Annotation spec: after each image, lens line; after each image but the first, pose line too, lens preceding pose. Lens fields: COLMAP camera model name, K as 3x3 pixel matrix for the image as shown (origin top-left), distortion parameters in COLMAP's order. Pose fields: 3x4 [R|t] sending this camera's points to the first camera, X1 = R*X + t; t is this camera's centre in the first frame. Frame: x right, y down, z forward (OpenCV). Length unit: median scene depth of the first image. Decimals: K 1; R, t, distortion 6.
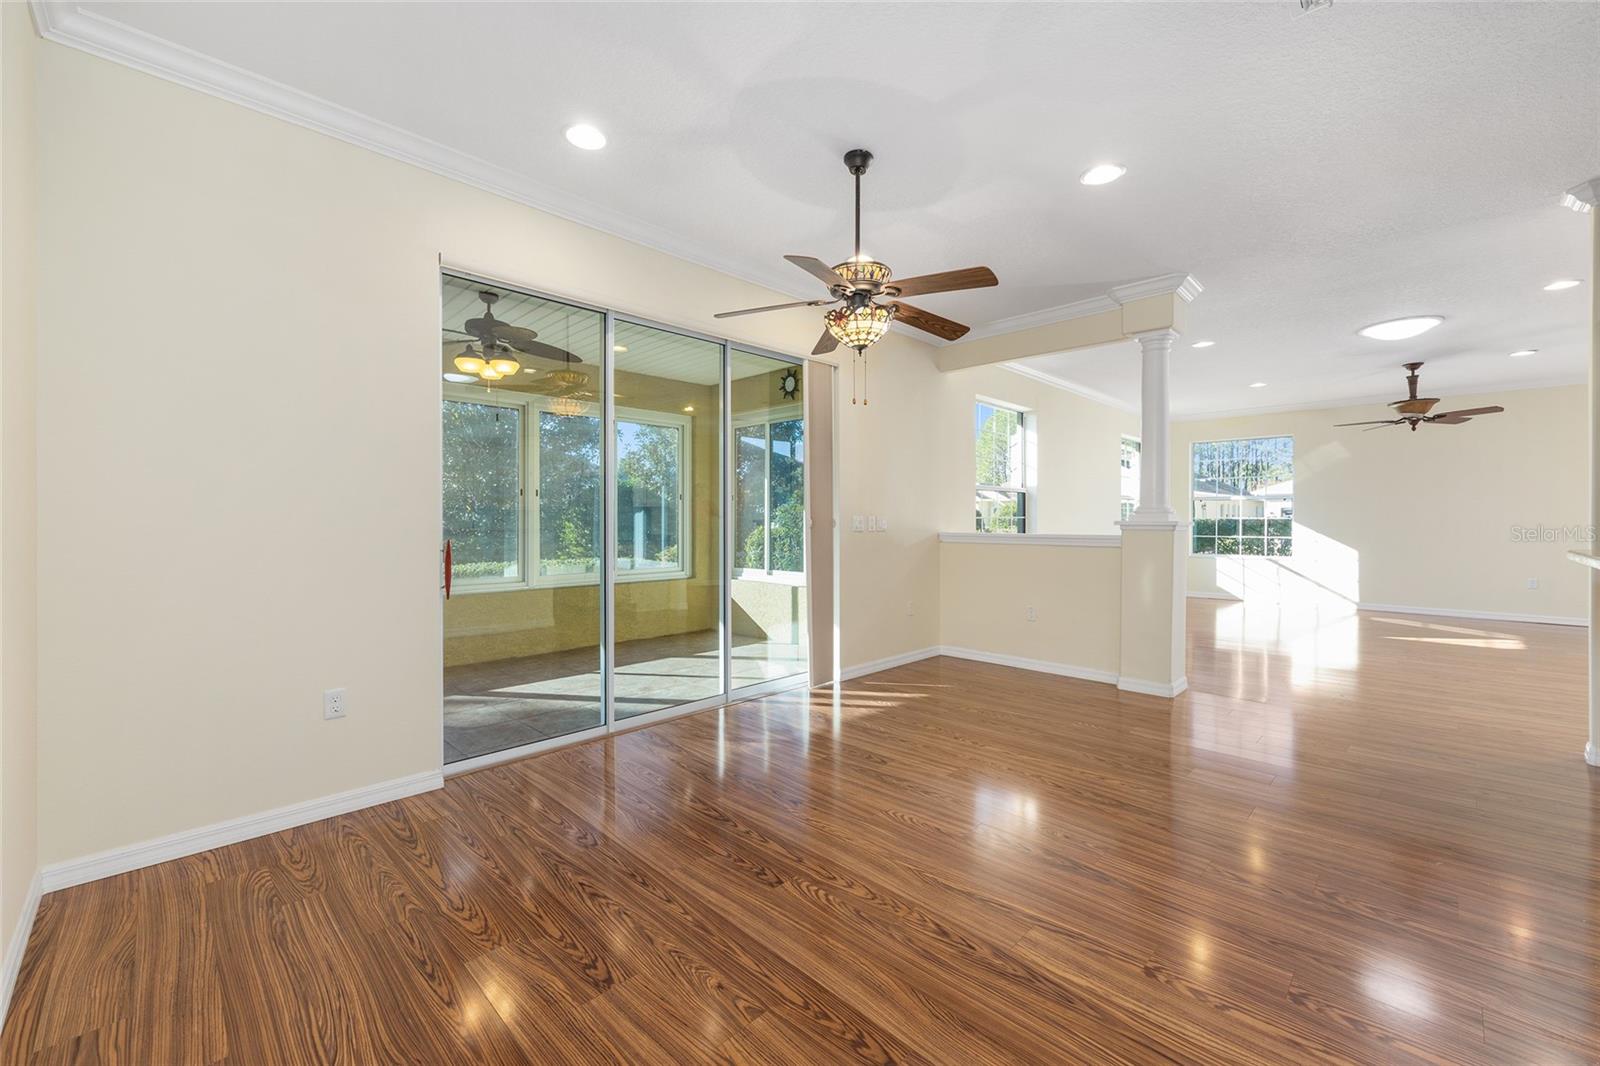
lens RADIAL K [[641.8, 0, 784.8], [0, 641.8, 540.1], [0, 0, 1]] dist [-0.002881, 0.000844]
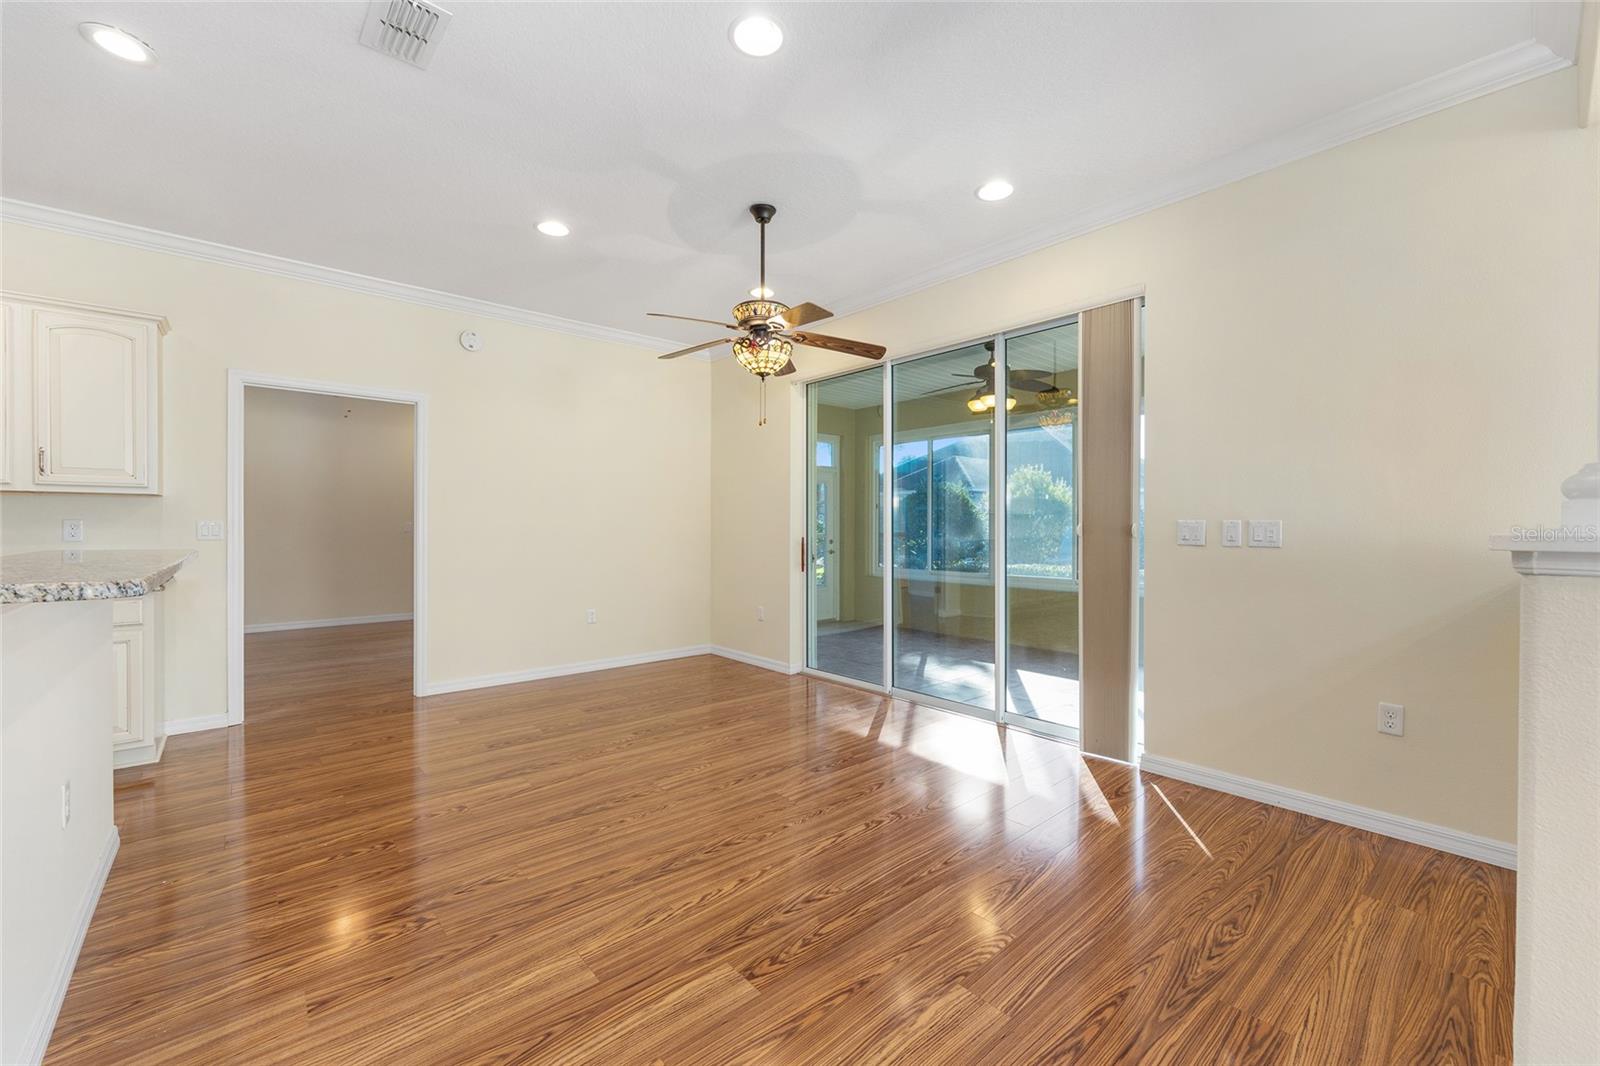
lens RADIAL K [[641.8, 0, 804.7], [0, 641.8, 523.1], [0, 0, 1]] dist [-0.002881, 0.000844]
pose [[-0.049614, -0.003788, -0.998761, 1.165794], [-0.037024, 0.999312, -0.001951, -0.029698], [0.998082, 0.036882, -0.049720, 1.048785]]
